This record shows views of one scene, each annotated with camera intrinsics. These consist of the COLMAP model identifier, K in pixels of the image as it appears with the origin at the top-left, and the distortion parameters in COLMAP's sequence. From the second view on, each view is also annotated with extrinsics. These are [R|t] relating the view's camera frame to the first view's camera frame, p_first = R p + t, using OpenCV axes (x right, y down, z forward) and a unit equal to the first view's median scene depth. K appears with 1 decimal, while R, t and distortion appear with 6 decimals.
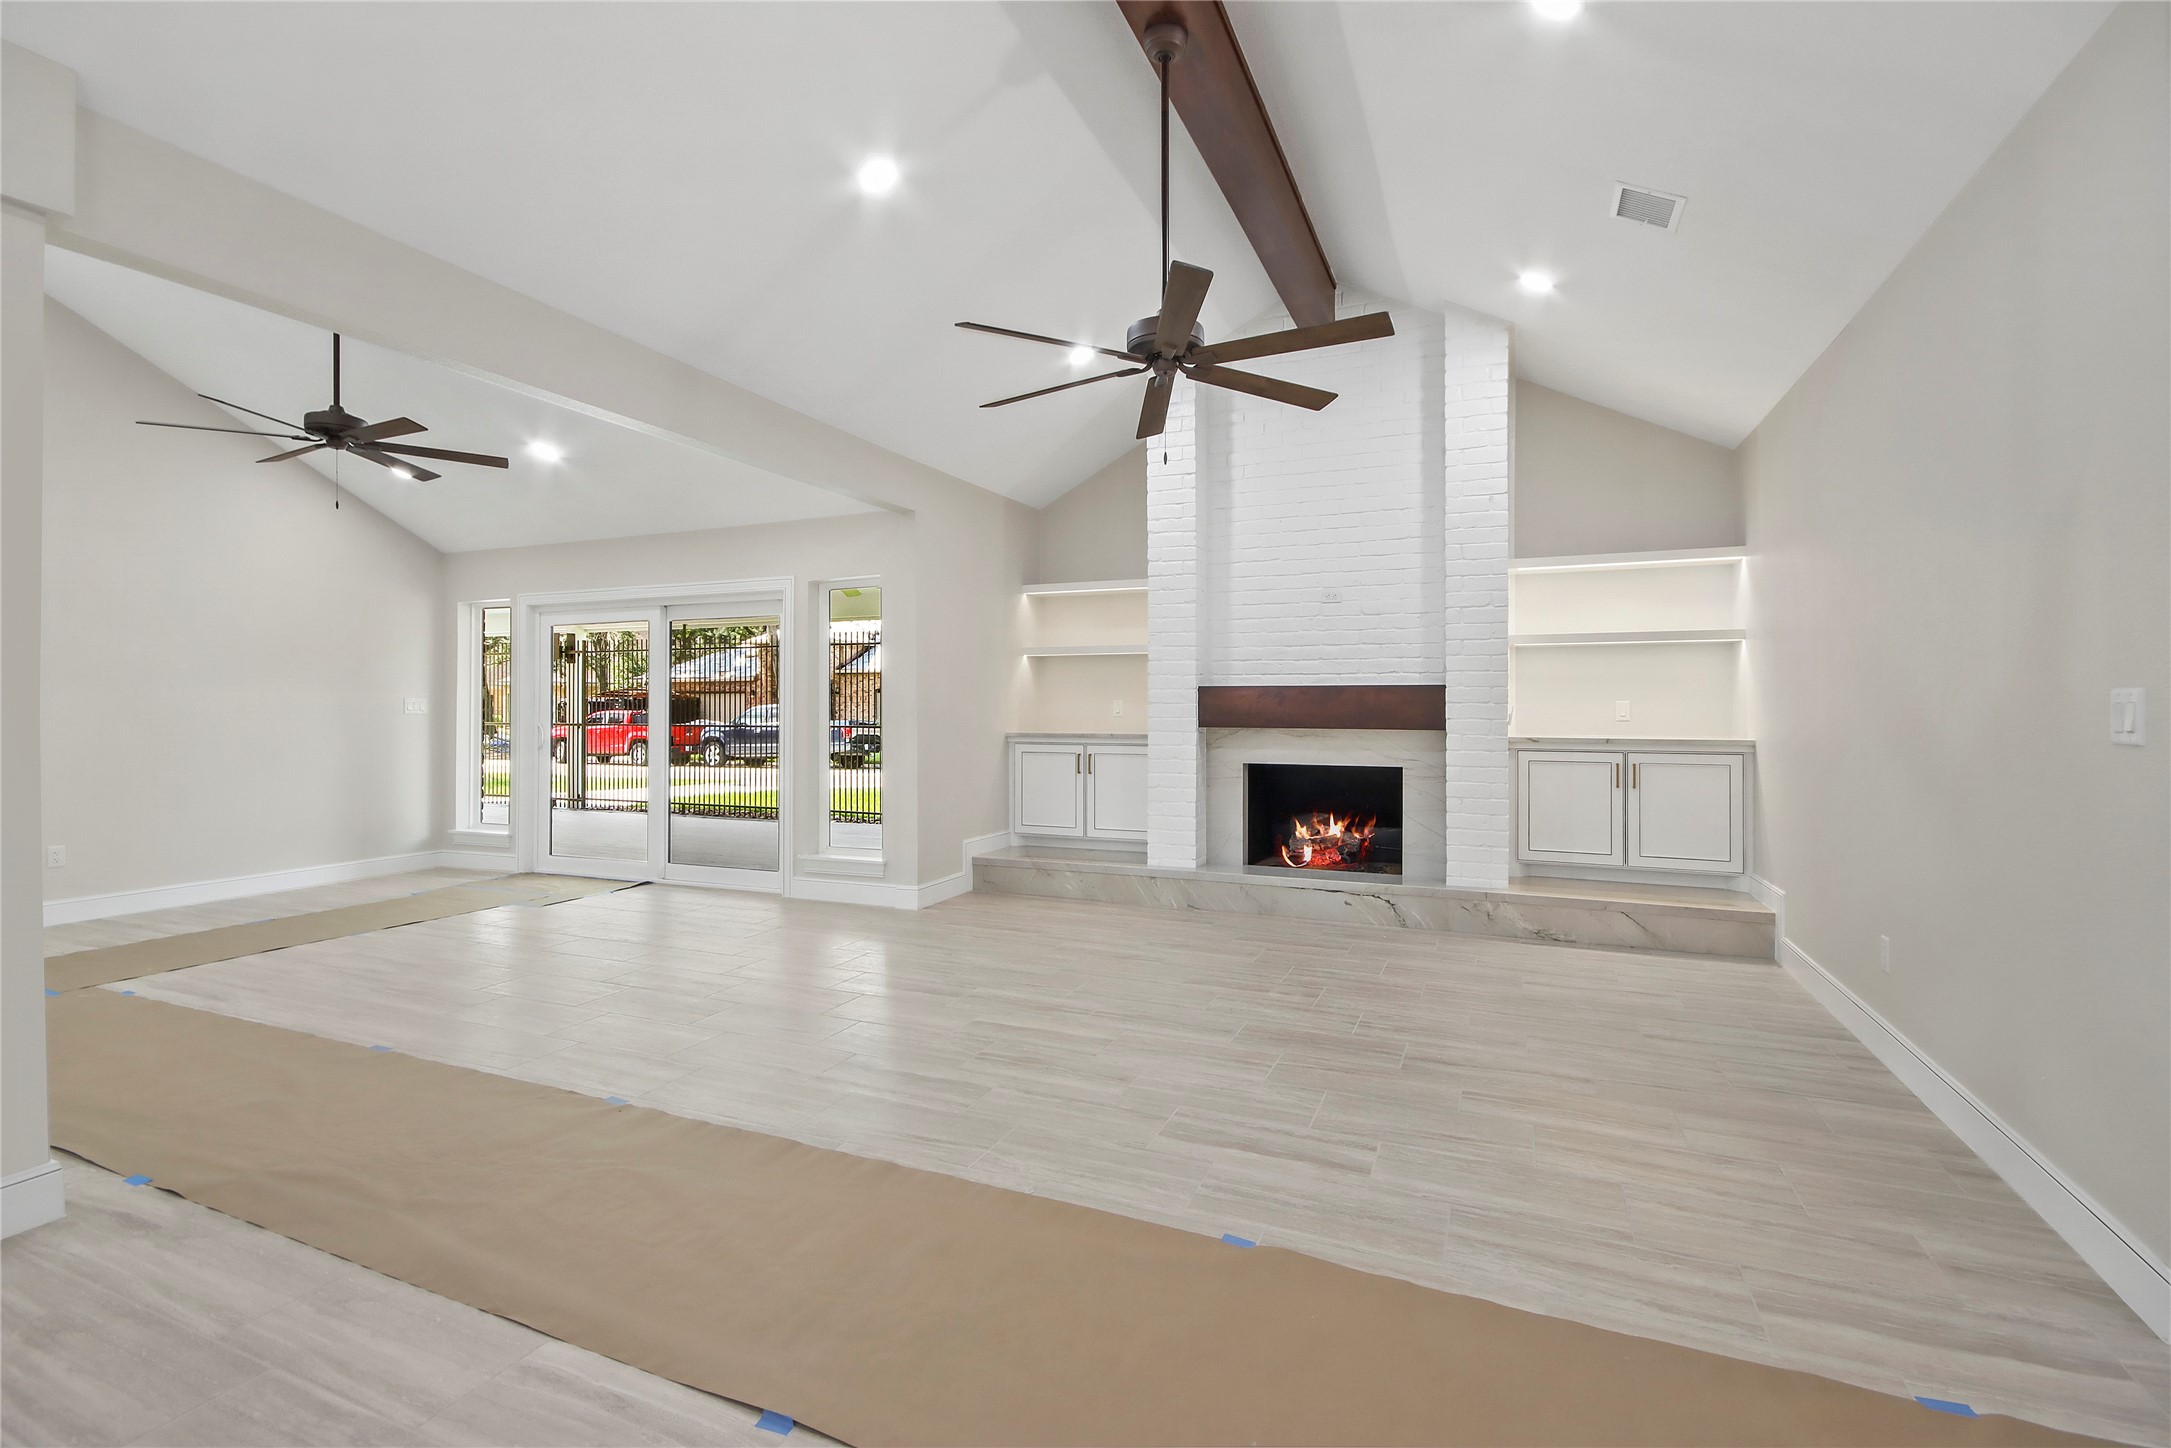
lens RADIAL K [[999.7, 0, 1085.8], [0, 999.7, 729.4], [0, 0, 1]] dist [-0.003174, -0.003480]
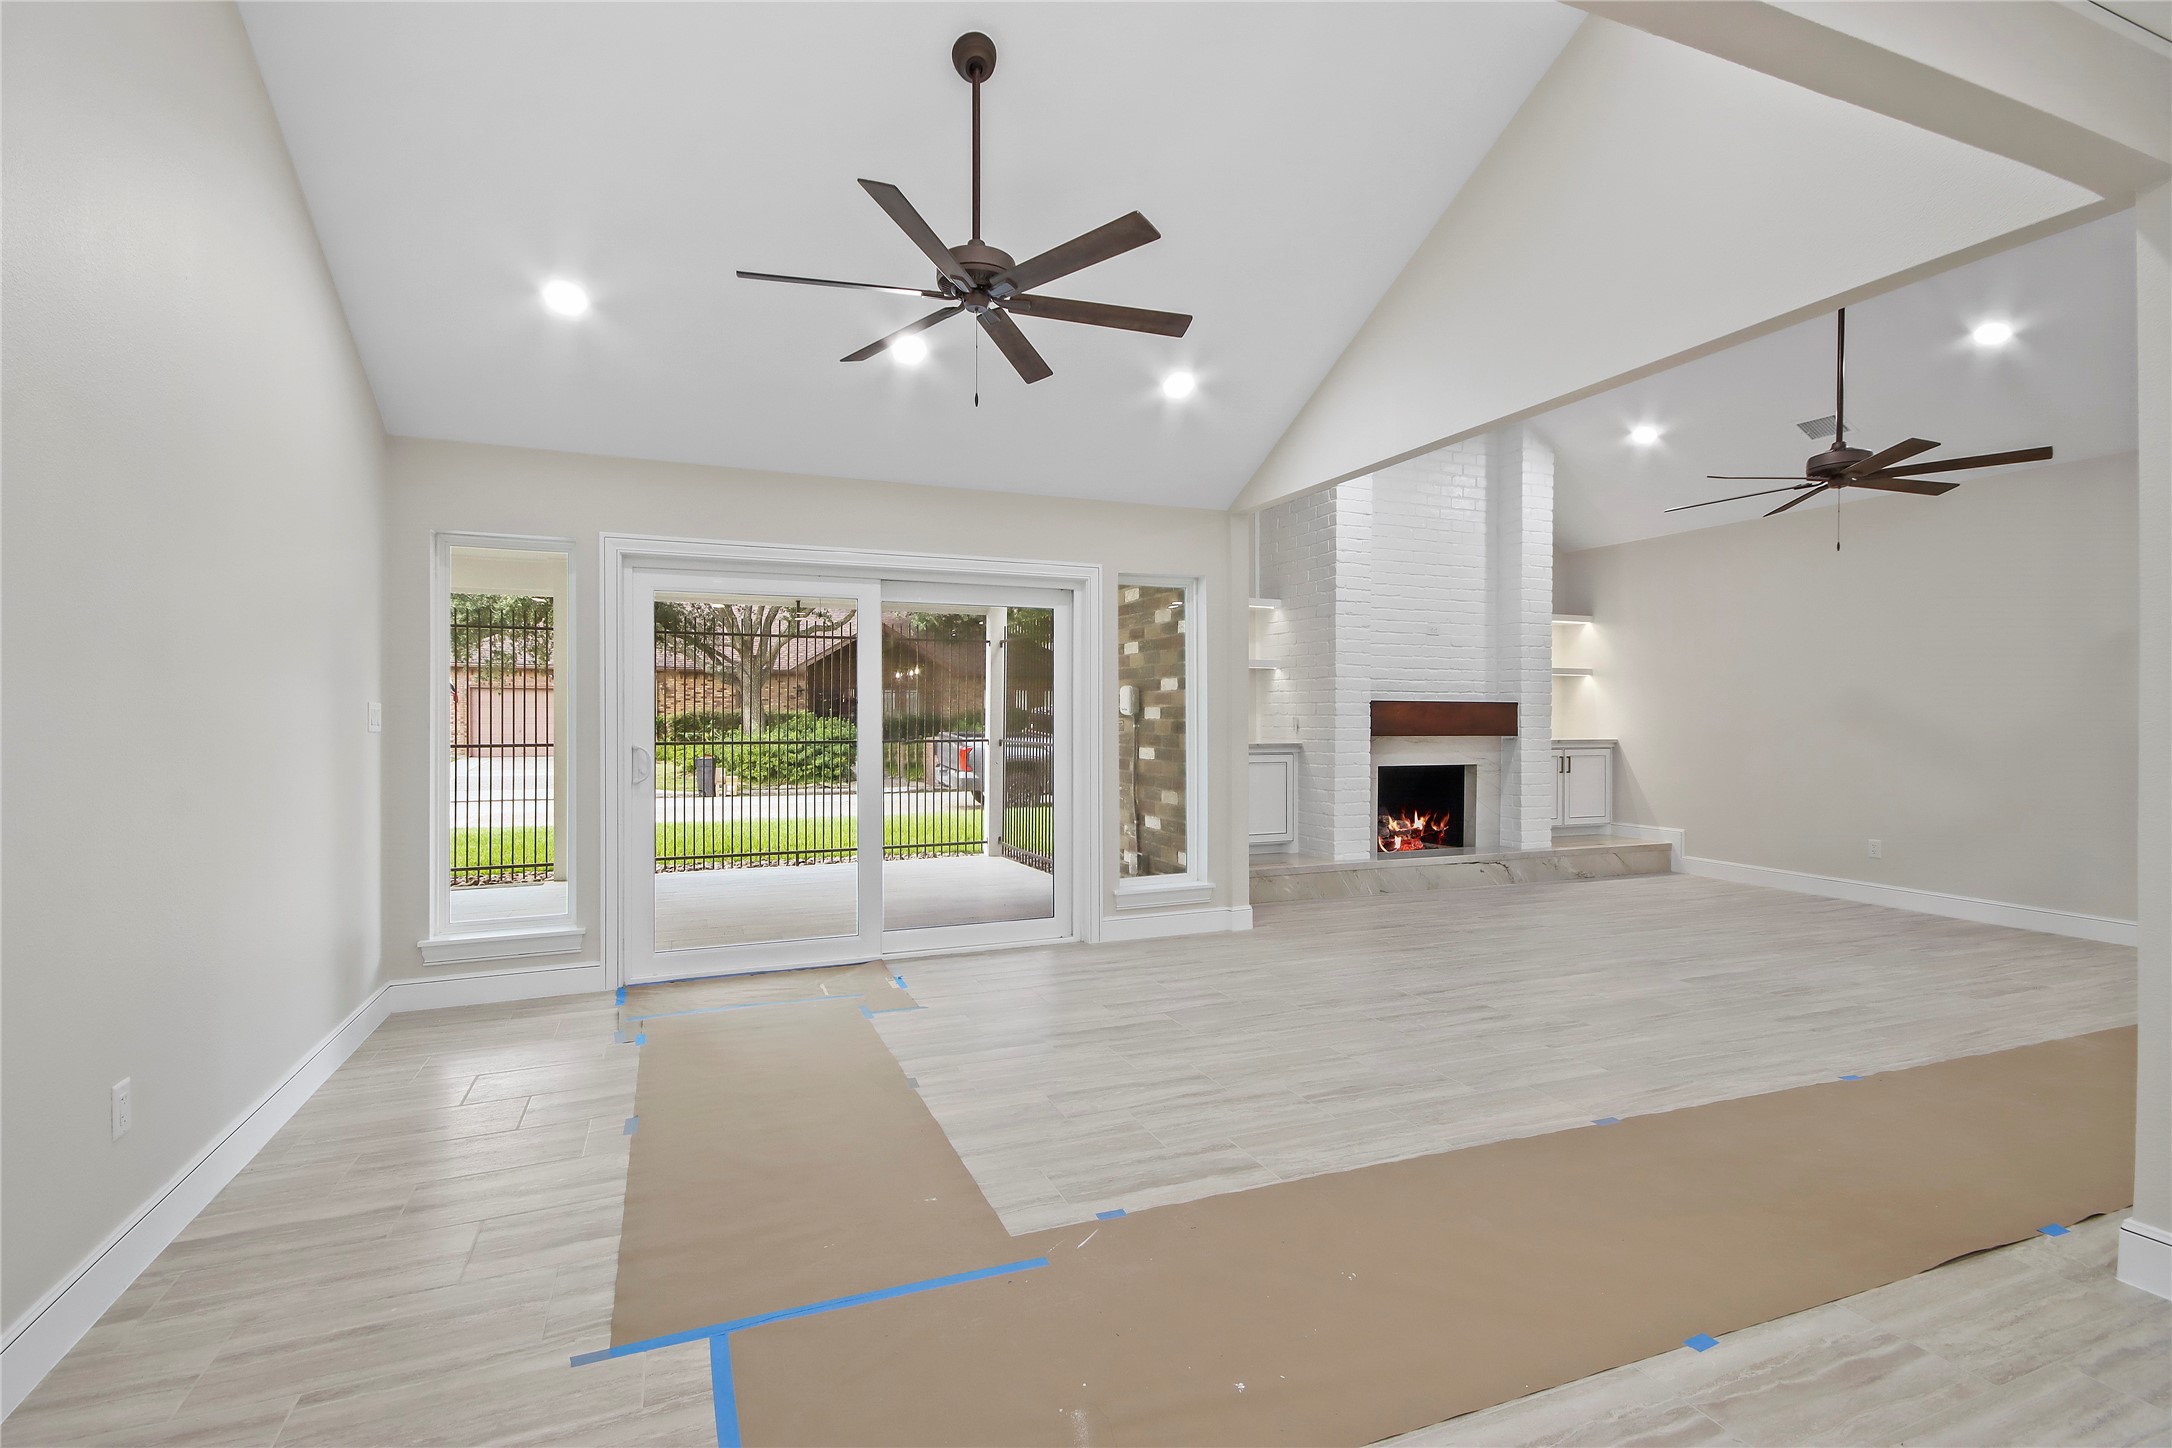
lens RADIAL K [[1000.2, 0, 1103.3], [0, 1000.2, 719.7], [0, 0, 1]] dist [-0.003174, -0.003480]
pose [[0.697976, 0.000142, 0.716121, -1.005361], [0.015995, 0.999747, -0.015788, -0.007765], [-0.715942, 0.022474, 0.697798, 0.451352]]
